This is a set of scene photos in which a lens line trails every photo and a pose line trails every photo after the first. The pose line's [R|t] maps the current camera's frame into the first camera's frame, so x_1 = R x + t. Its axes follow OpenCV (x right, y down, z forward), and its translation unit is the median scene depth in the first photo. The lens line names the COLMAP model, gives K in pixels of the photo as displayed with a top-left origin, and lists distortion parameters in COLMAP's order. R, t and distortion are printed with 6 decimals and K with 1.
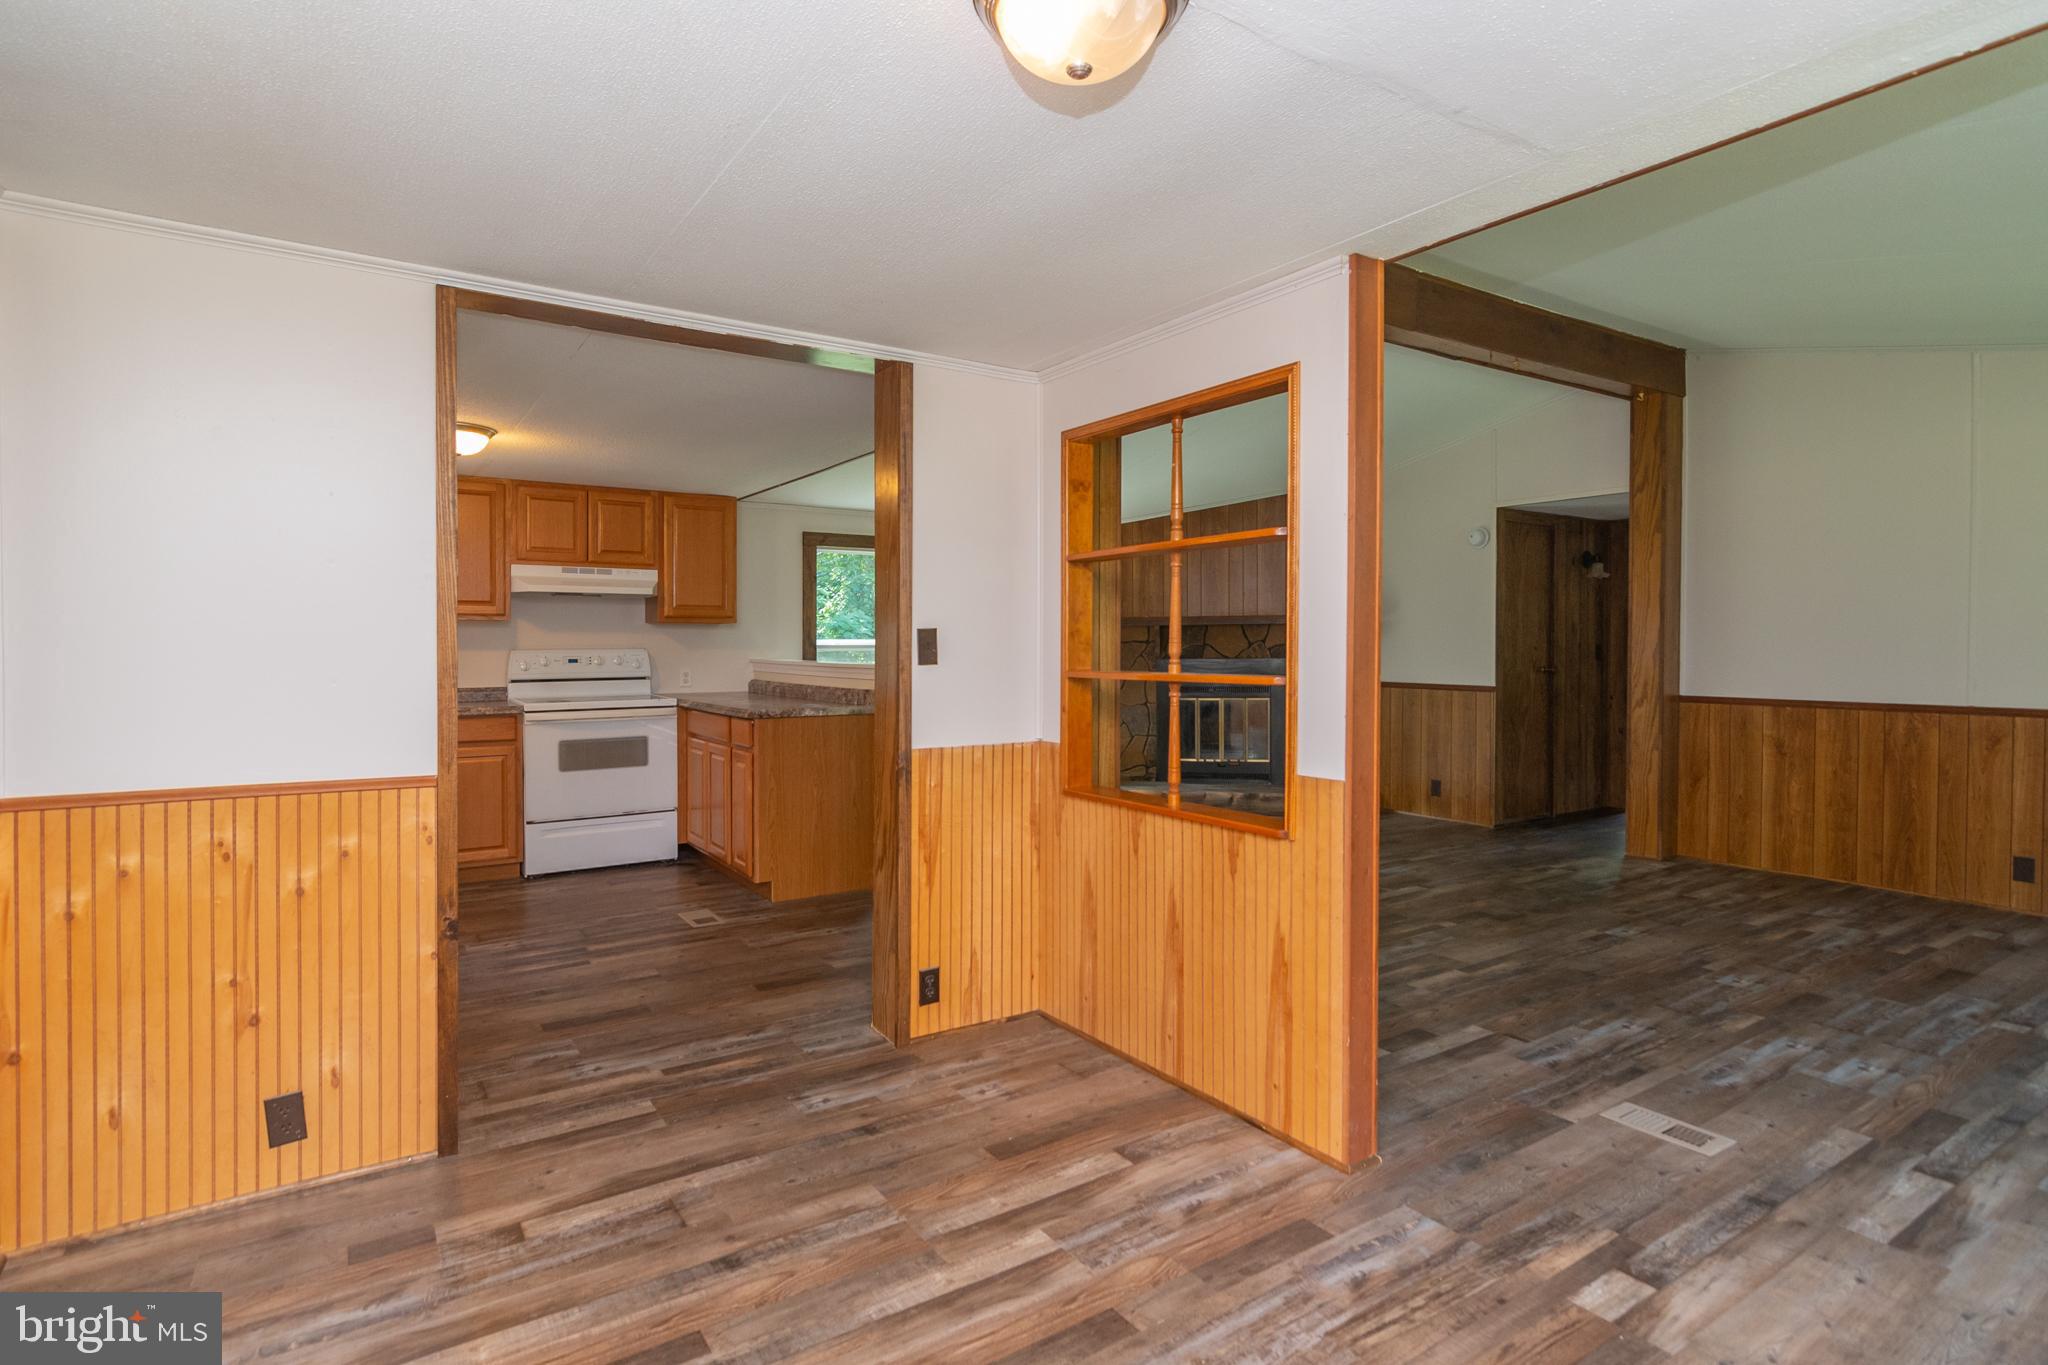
lens RADIAL K [[991.6, 0, 1041.3], [0, 991.6, 663.6], [0, 0, 1]] dist [0.000188, 0.001546]
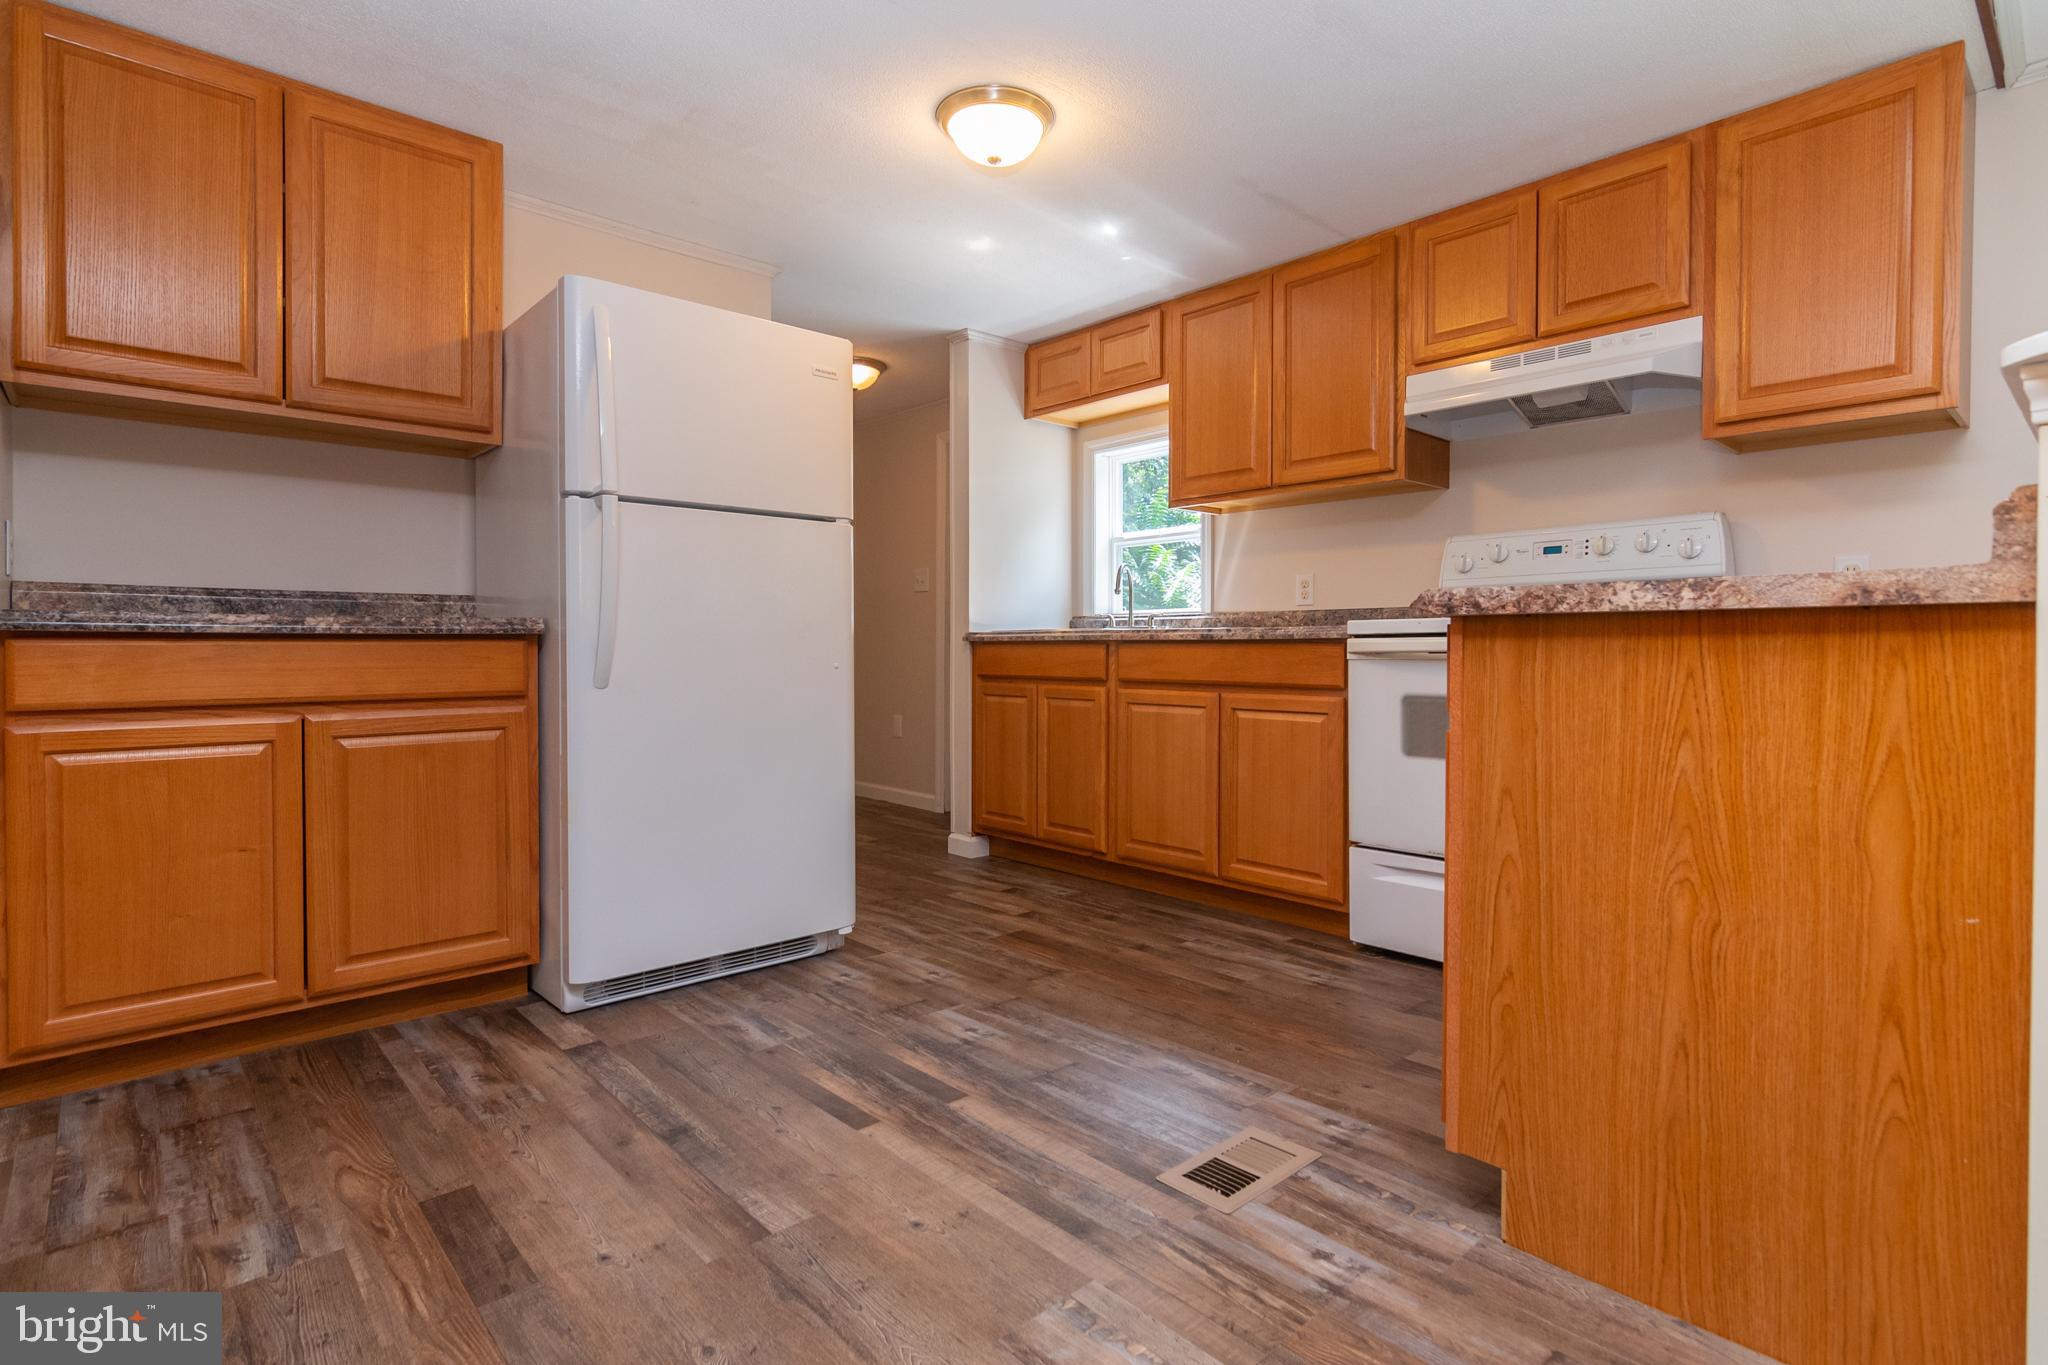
lens RADIAL K [[1029.5, 0, 1045.3], [0, 1029.5, 665.9], [0, 0, 1]] dist [0.001403, 0.001076]
pose [[0.117088, 0.008360, -0.993086, 0.023078], [-0.017869, 0.999820, 0.006310, 0.084704], [0.992961, 0.017007, 0.117216, 1.014423]]
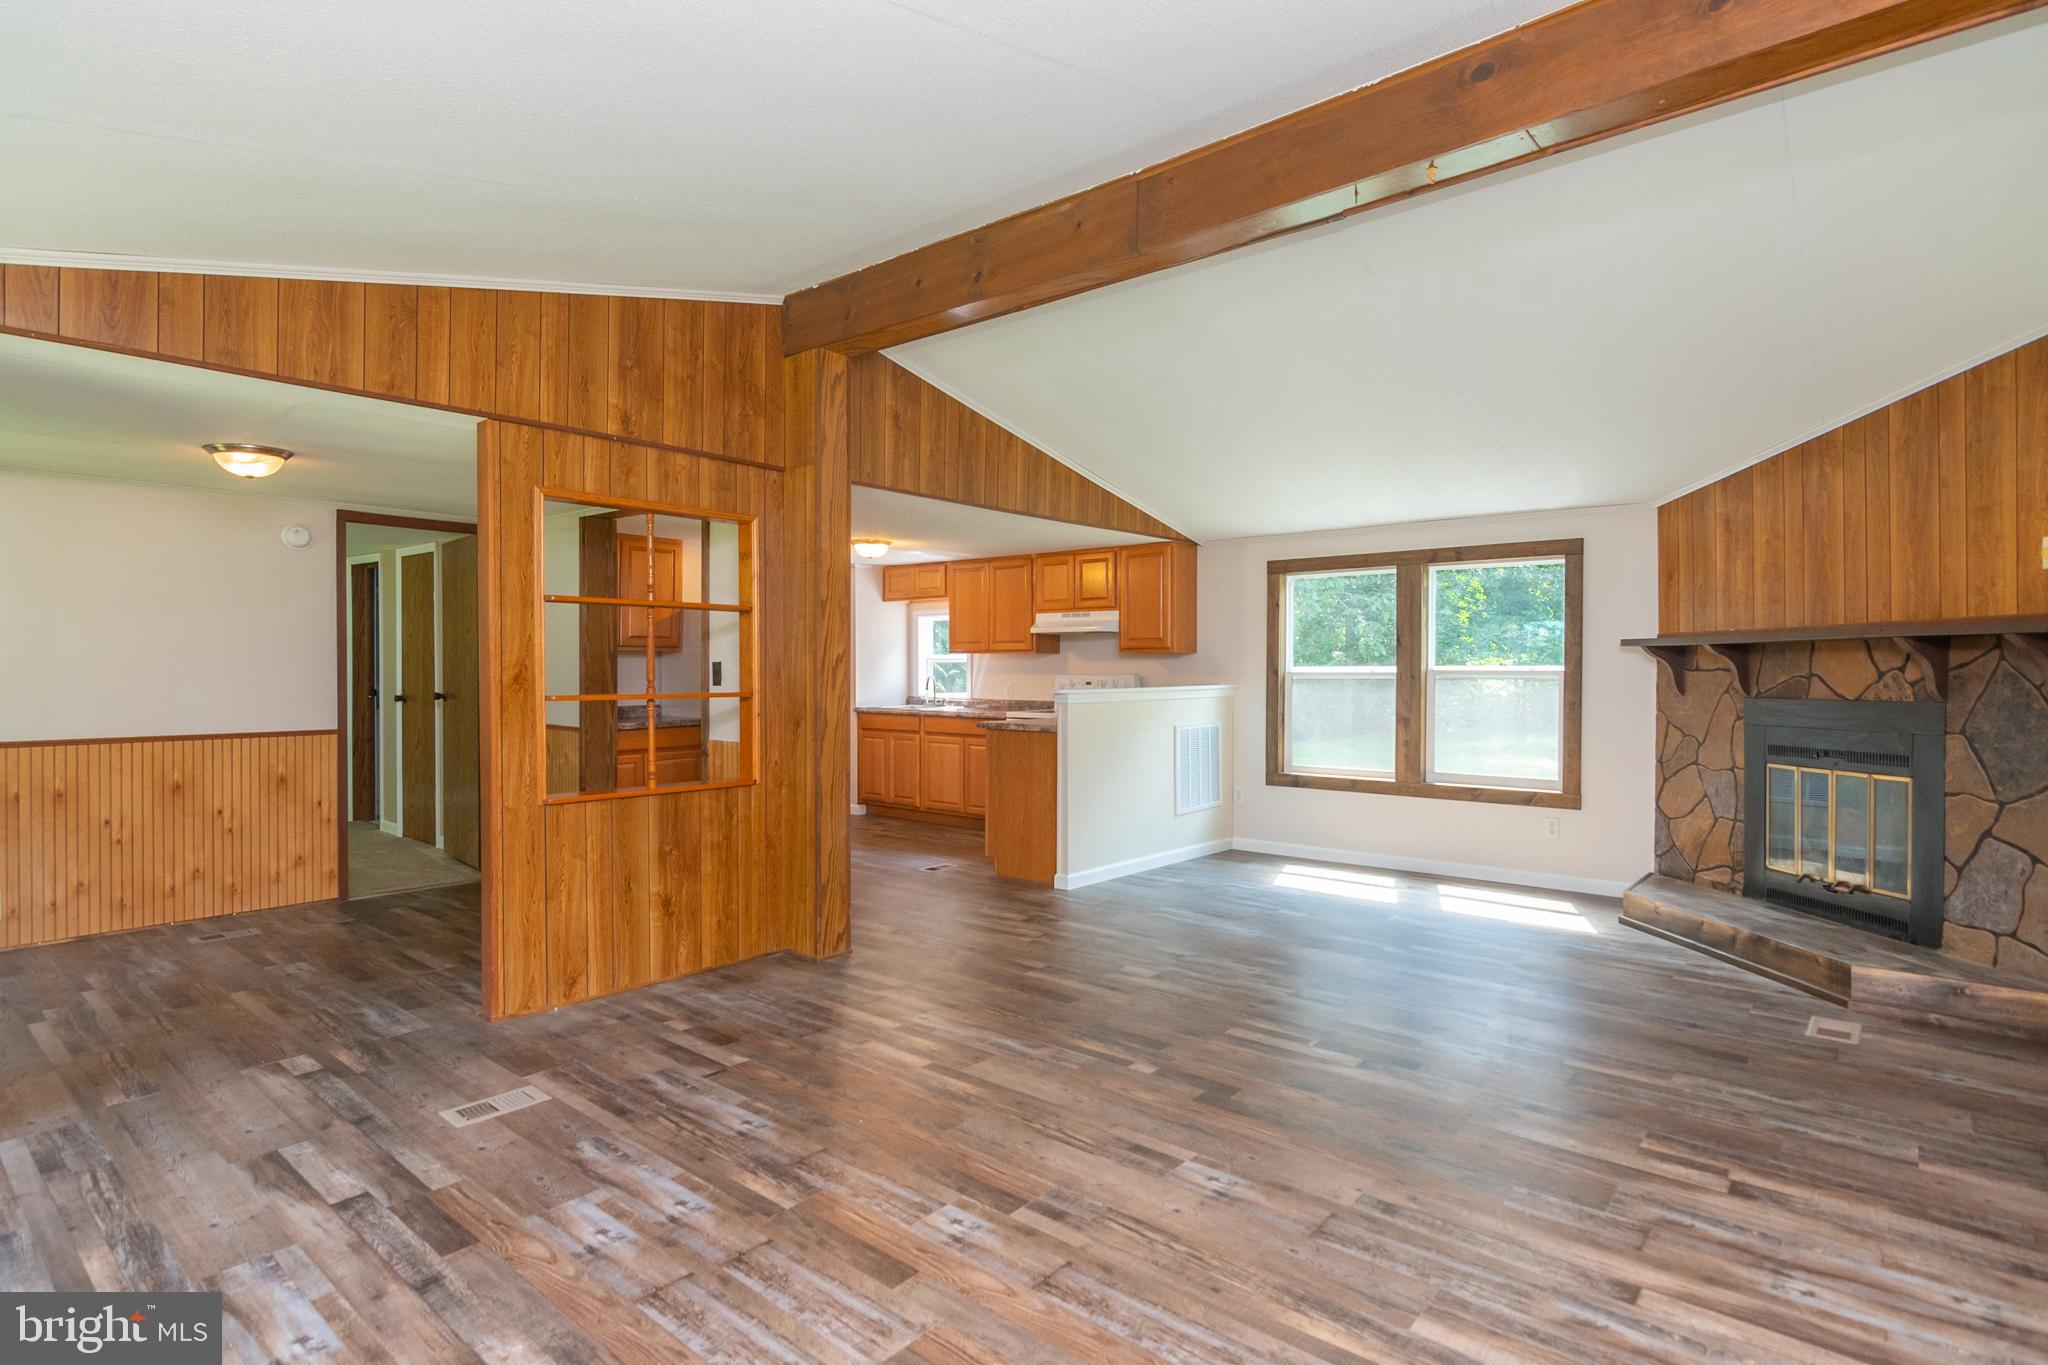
lens RADIAL K [[1105.2, 0, 1101.3], [0, 1105.2, 686.3], [0, 0, 1]] dist [0.008564, -0.000471]
pose [[0.284380, 0.017567, -0.958551, 1.392997], [-0.018917, 0.999740, 0.012710, -0.026991], [0.958525, 0.014518, 0.284639, 0.888143]]
